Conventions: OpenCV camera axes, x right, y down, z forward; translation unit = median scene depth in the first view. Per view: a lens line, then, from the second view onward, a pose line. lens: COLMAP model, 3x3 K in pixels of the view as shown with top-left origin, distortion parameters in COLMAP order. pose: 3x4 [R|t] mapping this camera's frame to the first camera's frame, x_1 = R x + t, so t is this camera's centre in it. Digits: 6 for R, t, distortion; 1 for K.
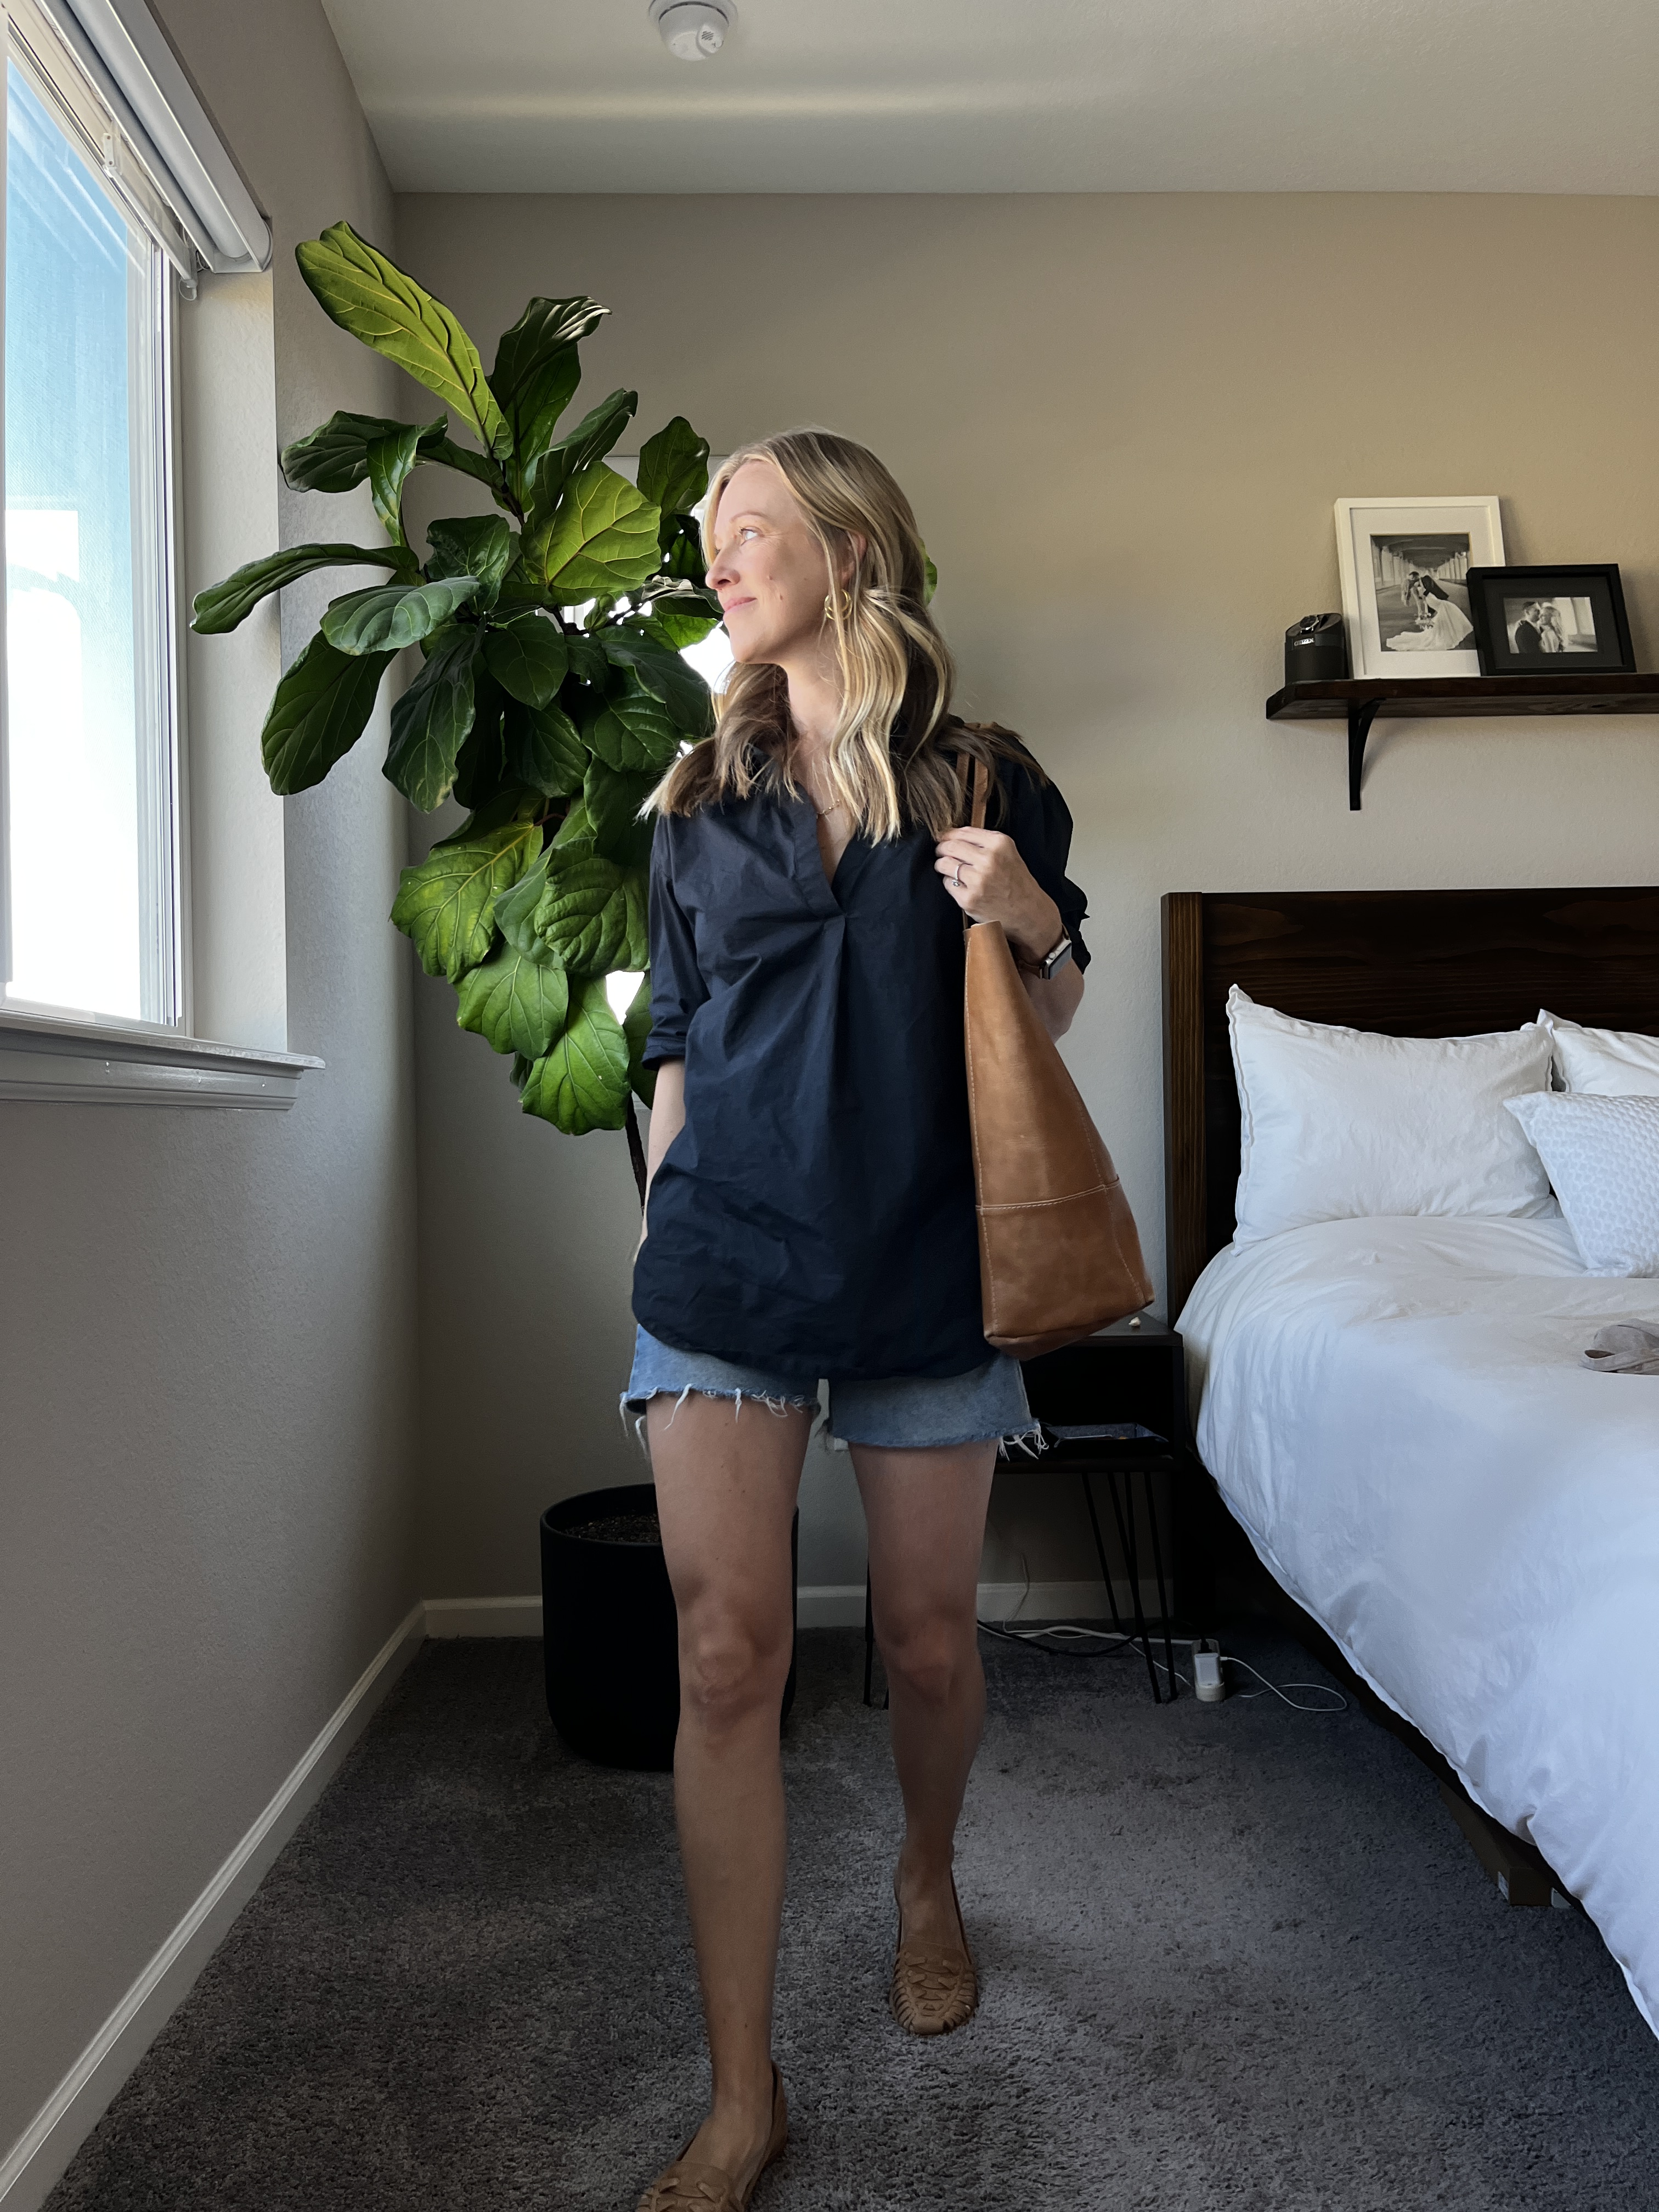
lens RADIAL K [[1772.2, 0, 829.5], [0, 1772.2, 1106.0], [0, 0, 1]] dist [0.100631, -0.162383]
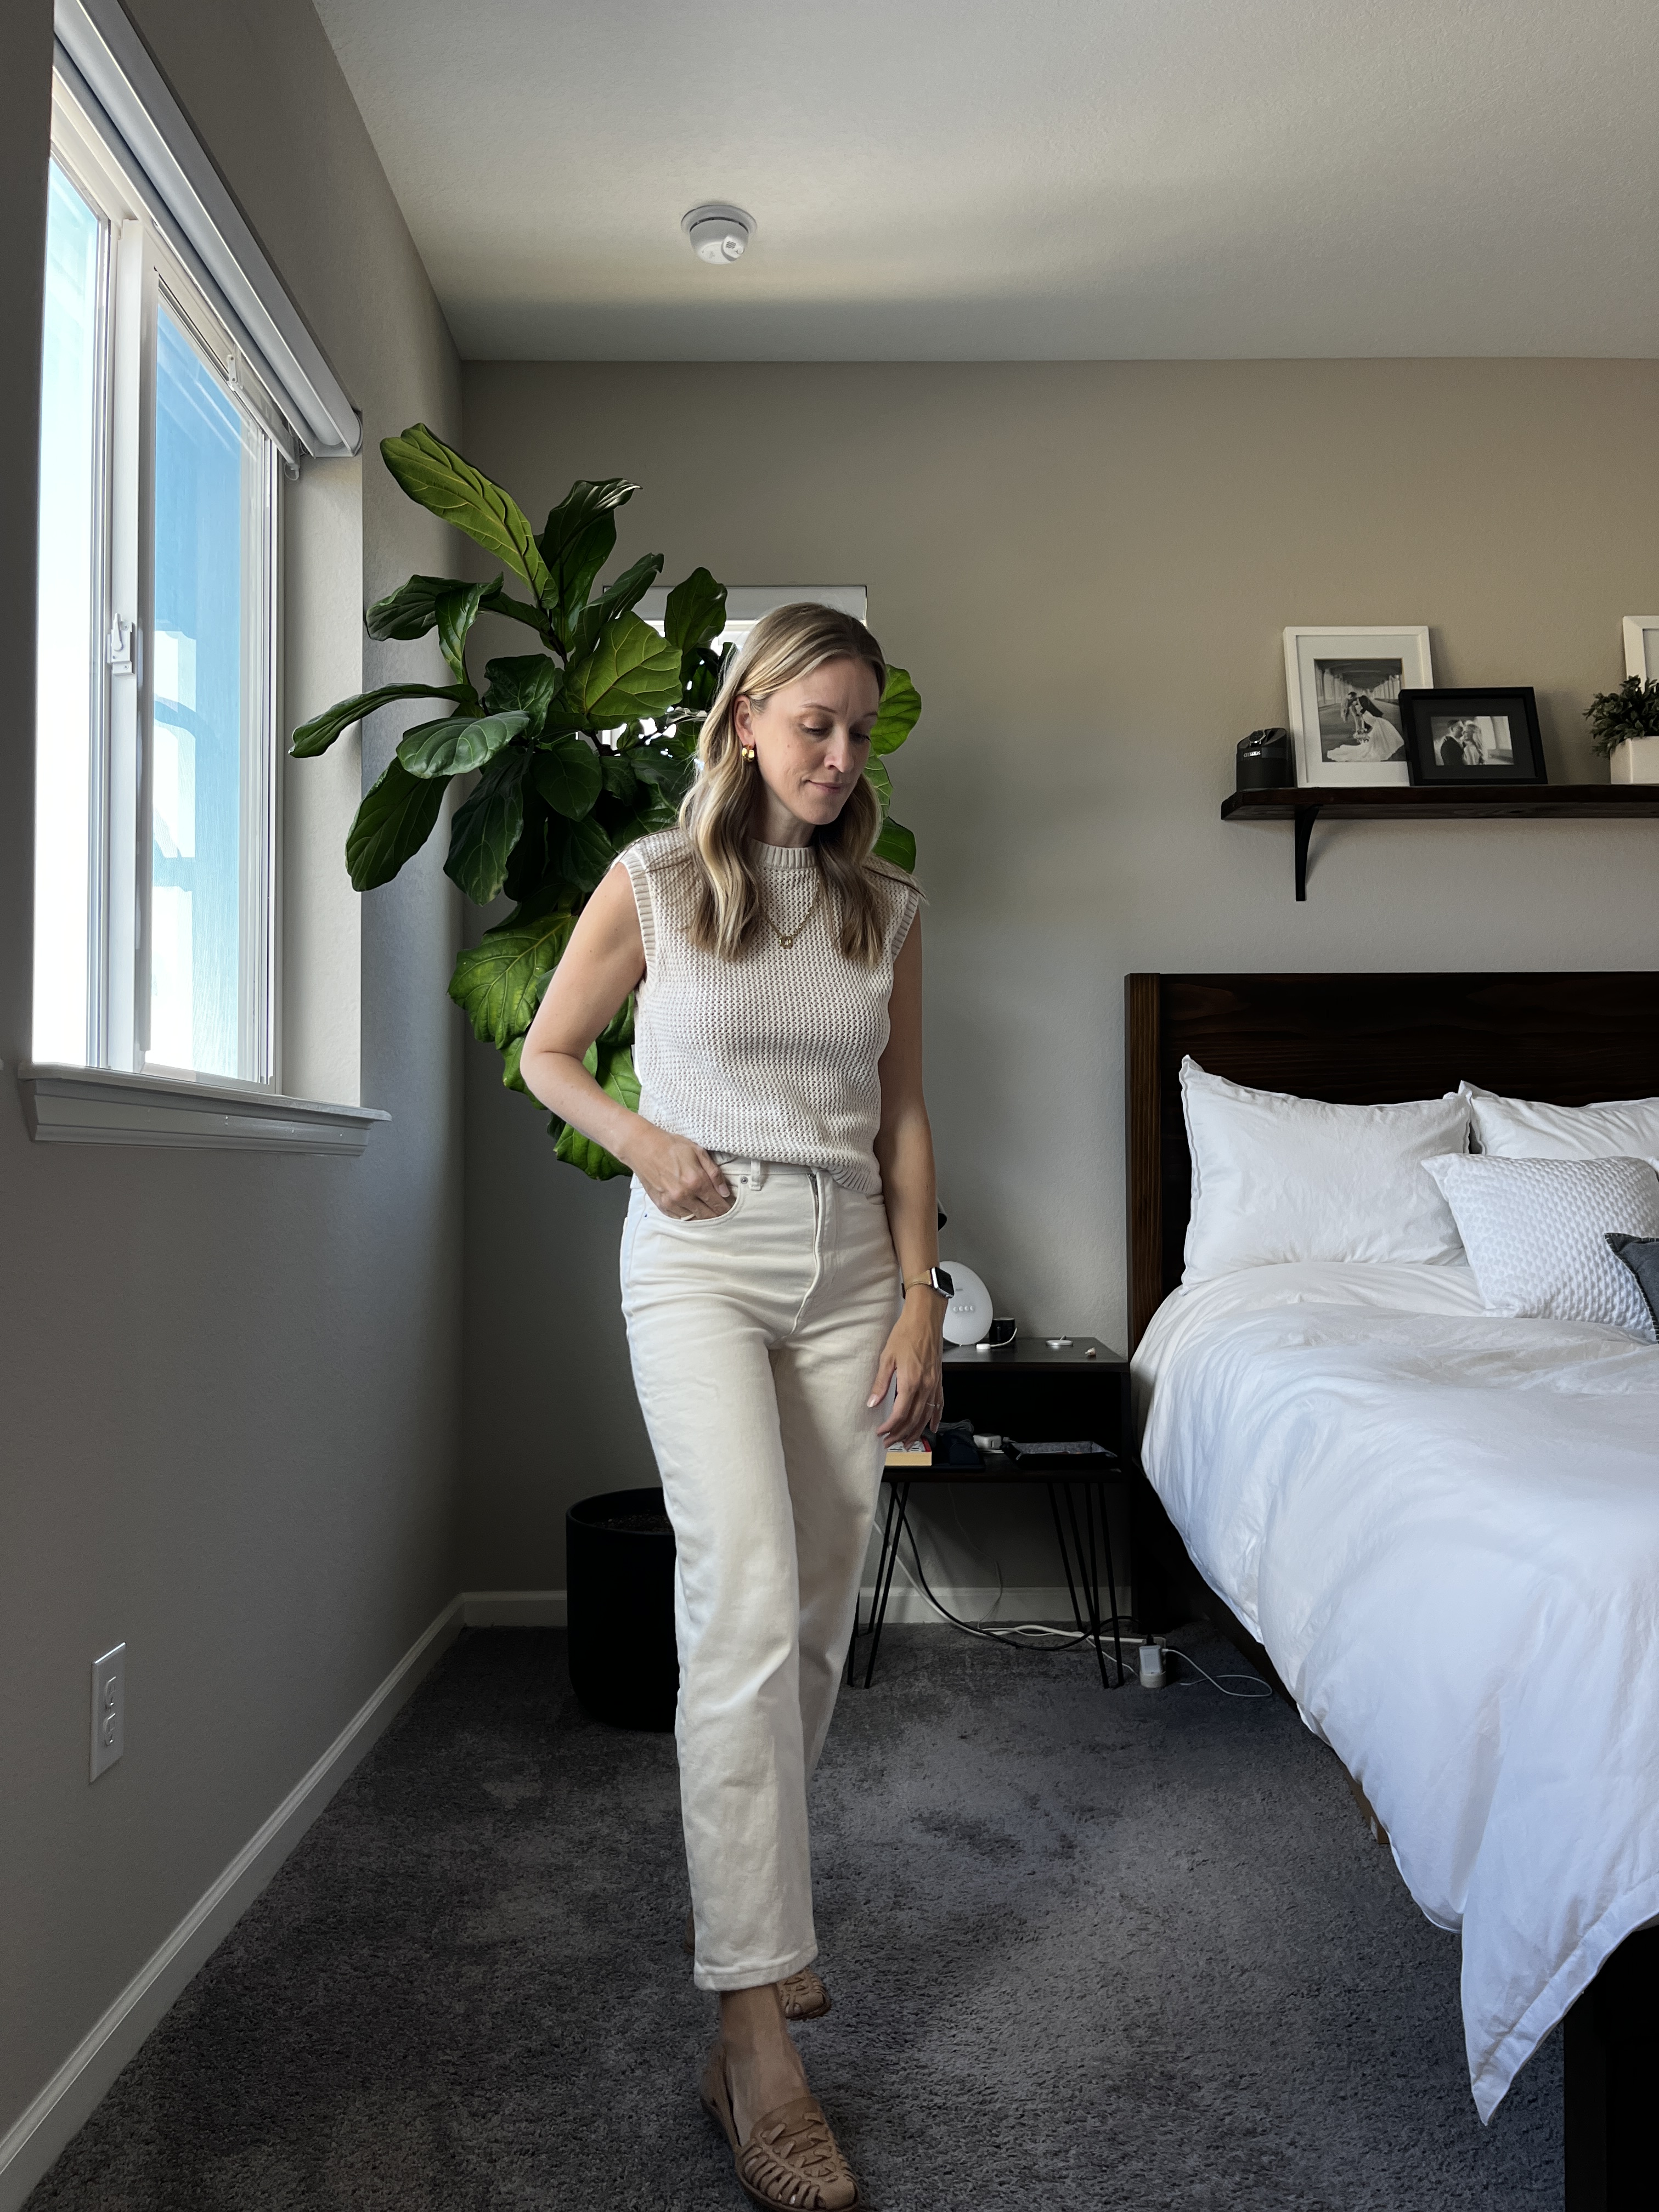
lens RADIAL K [[1772.2, 0, 829.5], [0, 1772.2, 1106.0], [0, 0, 1]] dist [0.100631, -0.162383]
pose [[0.999698, 0.012217, -0.021332, 0.025648], [-0.012824, 0.999509, -0.028585, -0.000777], [0.020972, 0.028850, 0.999364, -0.135891]]
